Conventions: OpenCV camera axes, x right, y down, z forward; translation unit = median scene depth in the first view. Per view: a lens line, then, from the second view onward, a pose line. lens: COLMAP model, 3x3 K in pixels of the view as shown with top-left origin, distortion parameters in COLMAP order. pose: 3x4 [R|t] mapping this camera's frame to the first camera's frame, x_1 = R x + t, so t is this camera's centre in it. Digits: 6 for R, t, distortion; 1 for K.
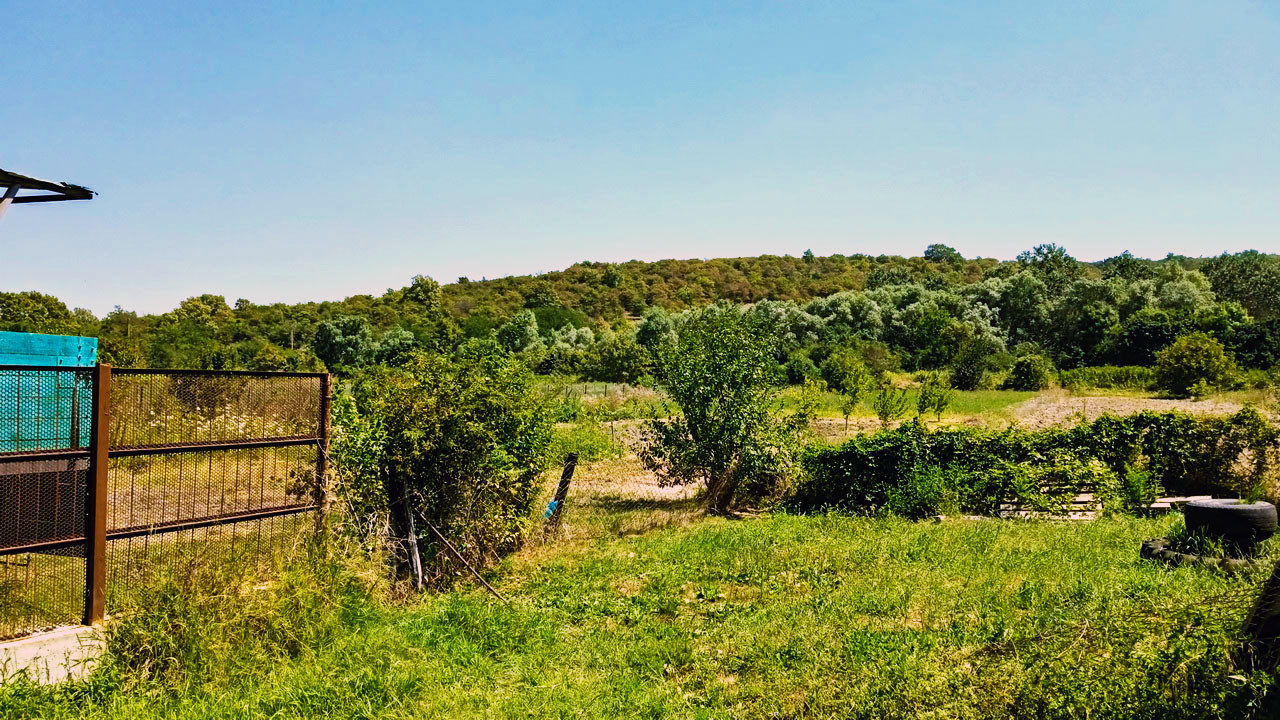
lens RADIAL K [[1069.3, 0, 636.5], [0, 1069.3, 356.0], [0, 0, 1]] dist [0.120489, -0.189683]
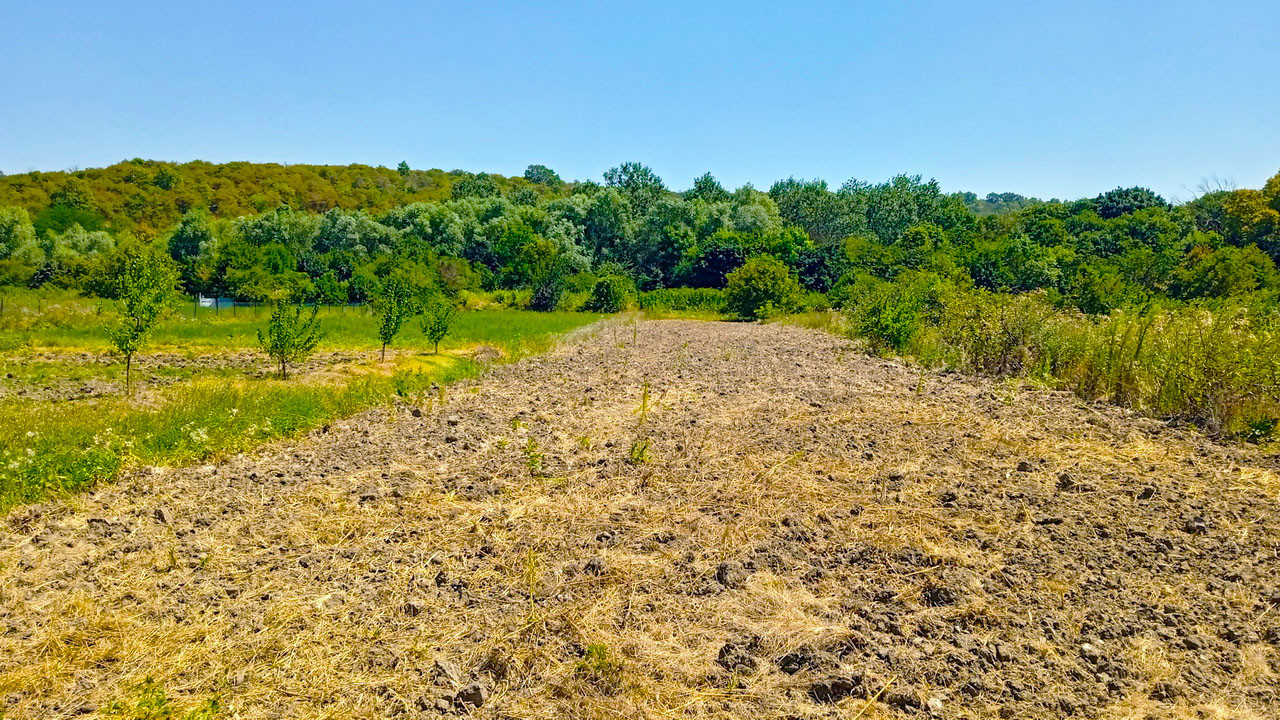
lens RADIAL K [[1073.1, 0, 640.0], [0, 1073.1, 360.0], [0, 0, 1]] dist [0.126004, -0.224404]
pose [[0.935617, -0.009975, 0.352876, 0.047220], [-0.016850, 0.997200, 0.072863, 0.003590], [-0.352615, -0.074118, 0.932829, 0.092099]]
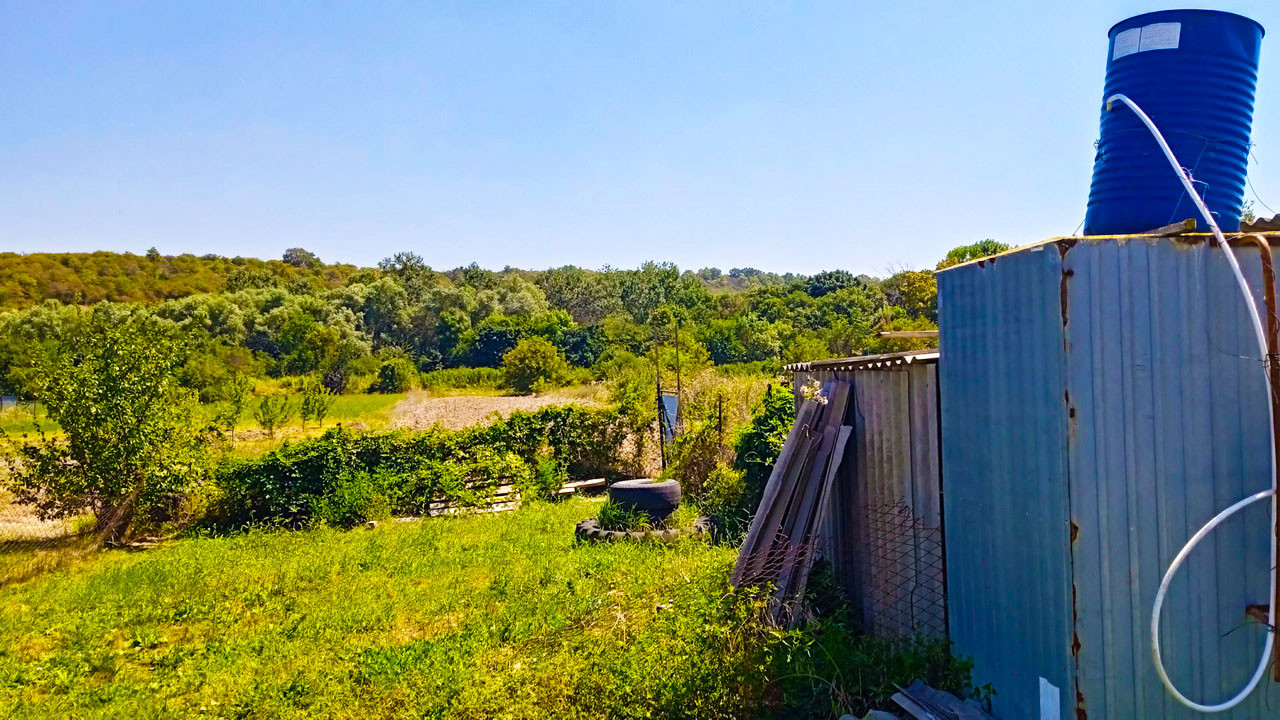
lens RADIAL K [[1073.1, 0, 640.0], [0, 1073.1, 360.0], [0, 0, 1]] dist [0.126004, -0.224404]
pose [[0.836967, -0.017563, 0.546972, -0.005076], [0.018214, 0.999825, 0.004233, 0.000051], [-0.546950, 0.006420, 0.837140, 0.003518]]
